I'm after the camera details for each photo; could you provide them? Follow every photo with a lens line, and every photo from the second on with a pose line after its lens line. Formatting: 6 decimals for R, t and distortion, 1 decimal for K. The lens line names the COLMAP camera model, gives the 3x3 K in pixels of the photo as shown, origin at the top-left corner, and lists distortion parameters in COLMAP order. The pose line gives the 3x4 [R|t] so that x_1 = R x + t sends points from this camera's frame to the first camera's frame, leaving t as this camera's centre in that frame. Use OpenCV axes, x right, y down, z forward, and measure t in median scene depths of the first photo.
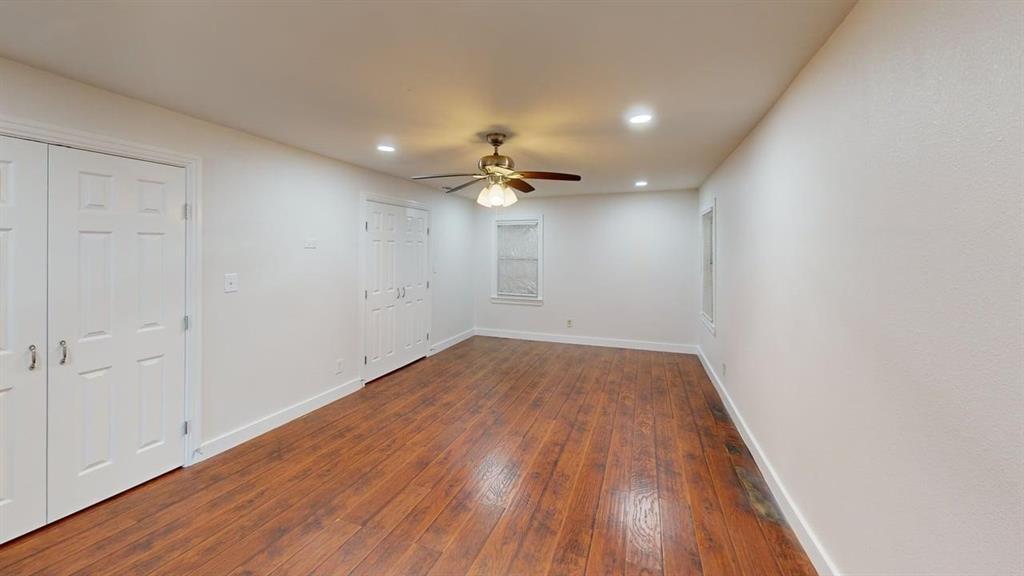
lens RADIAL K [[406.3, 0, 512.0], [0, 406.3, 288.0], [0, 0, 1]] dist [0.002152, 0.000129]
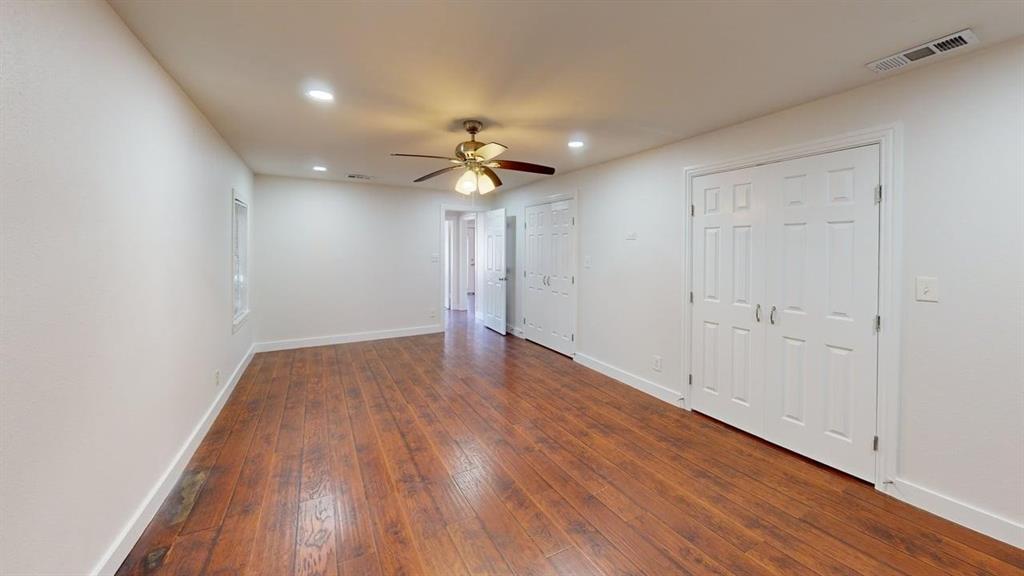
lens RADIAL K [[394.7, 0, 516.2], [0, 394.7, 284.7], [0, 0, 1]] dist [0.057324, 0.000023]
pose [[-0.695820, 0.081226, -0.713608, 0.518898], [-0.062335, 0.983005, 0.172672, -0.145548], [0.715506, 0.164631, -0.678932, 1.544755]]
